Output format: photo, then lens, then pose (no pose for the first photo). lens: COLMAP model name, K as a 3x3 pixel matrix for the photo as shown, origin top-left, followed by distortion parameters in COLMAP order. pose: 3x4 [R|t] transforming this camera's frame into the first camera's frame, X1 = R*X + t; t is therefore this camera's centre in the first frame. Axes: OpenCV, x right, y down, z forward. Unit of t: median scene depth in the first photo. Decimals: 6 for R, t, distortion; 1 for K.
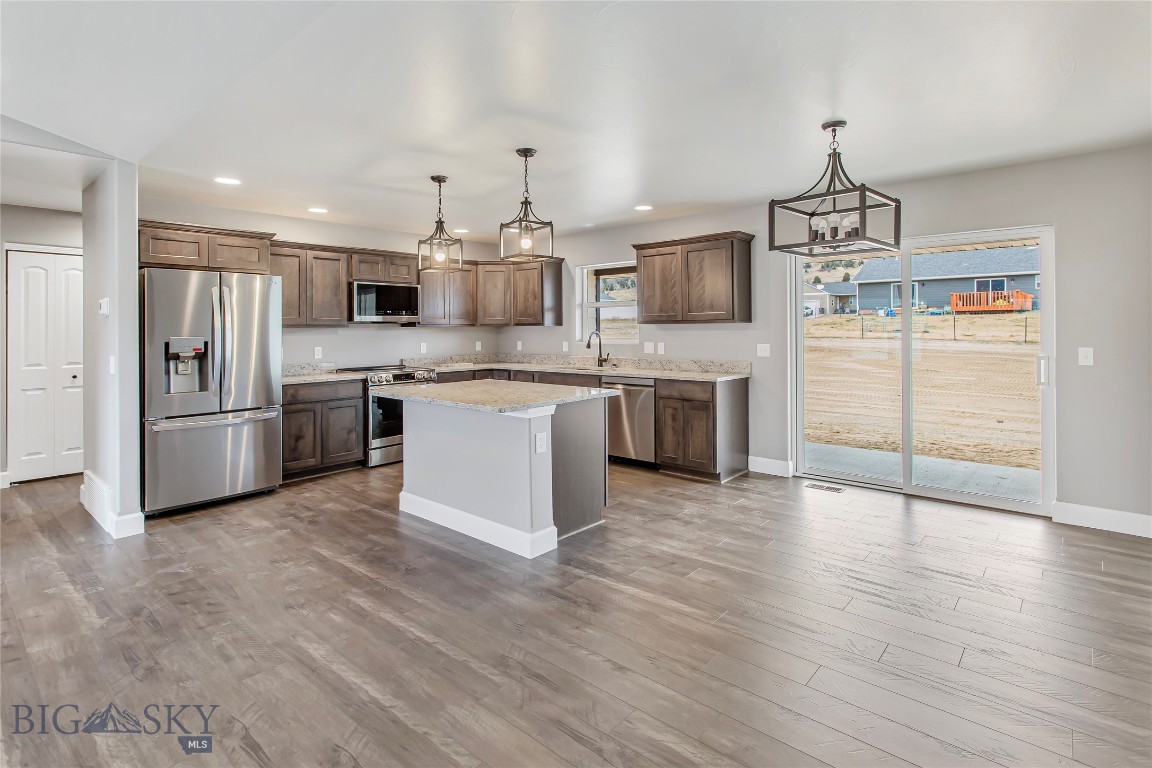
lens RADIAL K [[572.4, 0, 587.2], [0, 572.4, 327.1], [0, 0, 1]] dist [0.003253, 0.001505]
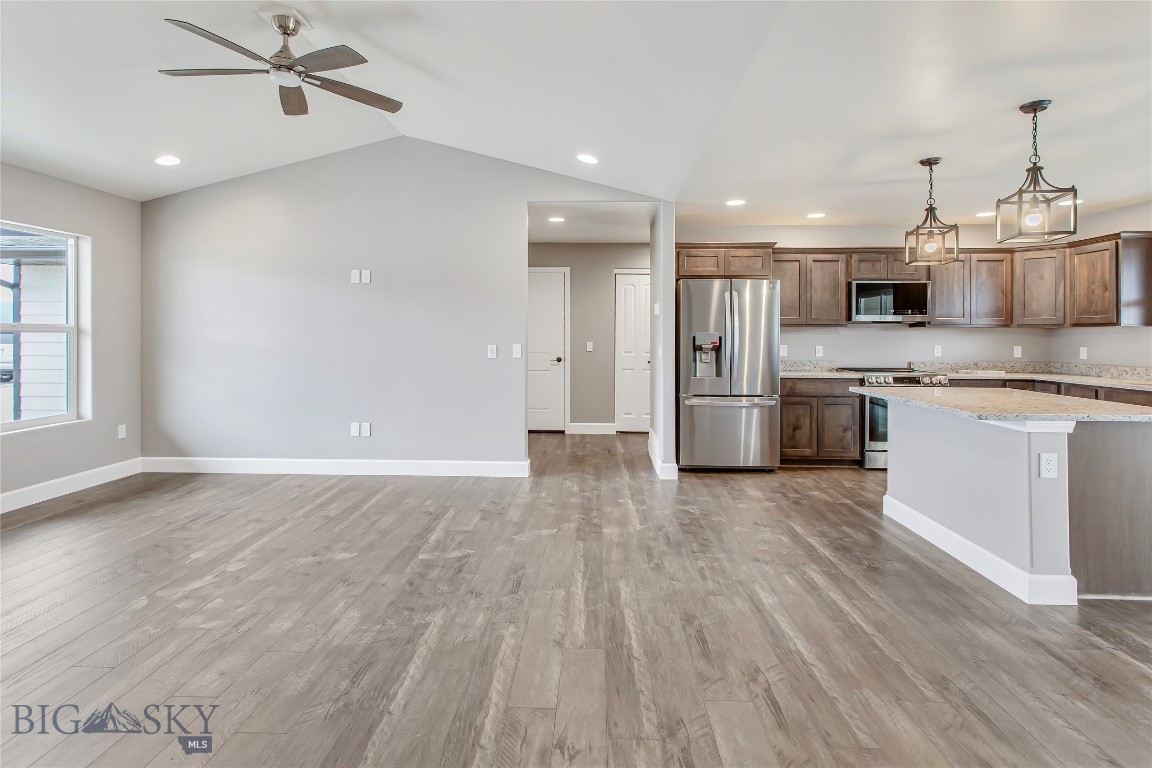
lens RADIAL K [[572.4, 0, 576.5], [0, 572.4, 337.2], [0, 0, 1]] dist [0.003253, 0.001505]
pose [[0.633773, 0.015408, -0.773365, 0.099064], [-0.007485, 0.999877, 0.013788, 0.012946], [0.773483, -0.002950, 0.633811, -0.017579]]
